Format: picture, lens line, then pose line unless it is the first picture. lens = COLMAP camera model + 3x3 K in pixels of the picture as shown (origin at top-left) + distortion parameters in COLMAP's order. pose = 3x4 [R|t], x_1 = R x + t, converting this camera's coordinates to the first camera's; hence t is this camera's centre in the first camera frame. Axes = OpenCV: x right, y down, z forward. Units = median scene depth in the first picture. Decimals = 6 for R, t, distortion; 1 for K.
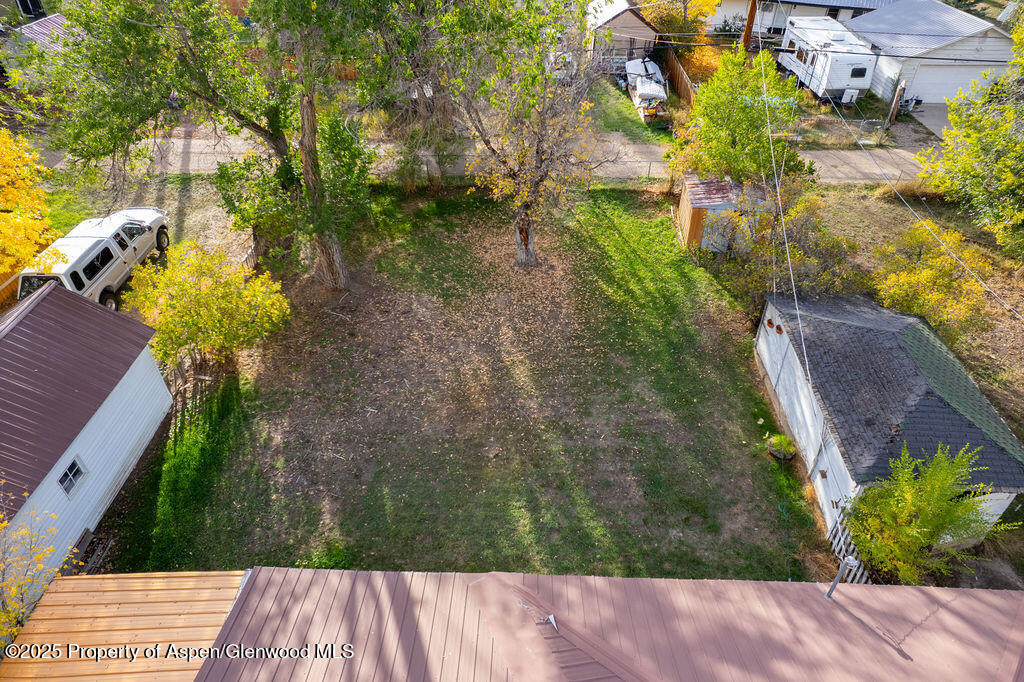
lens RADIAL K [[653.0, 0, 513.6], [0, 653.0, 338.2], [0, 0, 1]] dist [-0.062156, 0.052596]
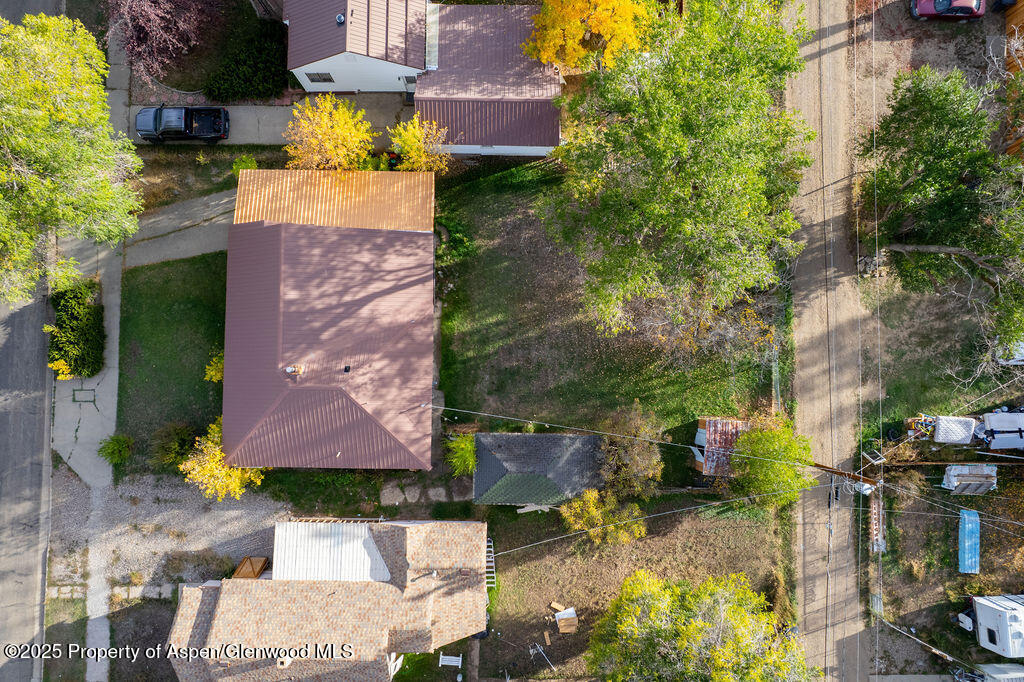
lens RADIAL K [[653.0, 0, 509.3], [0, 653.0, 340.5], [0, 0, 1]] dist [-0.062156, 0.052596]
pose [[0.027031, 0.998549, -0.046575, 0.306129], [-0.650434, 0.052949, 0.757715, -2.385861], [0.759081, 0.009812, 0.650922, -0.865607]]
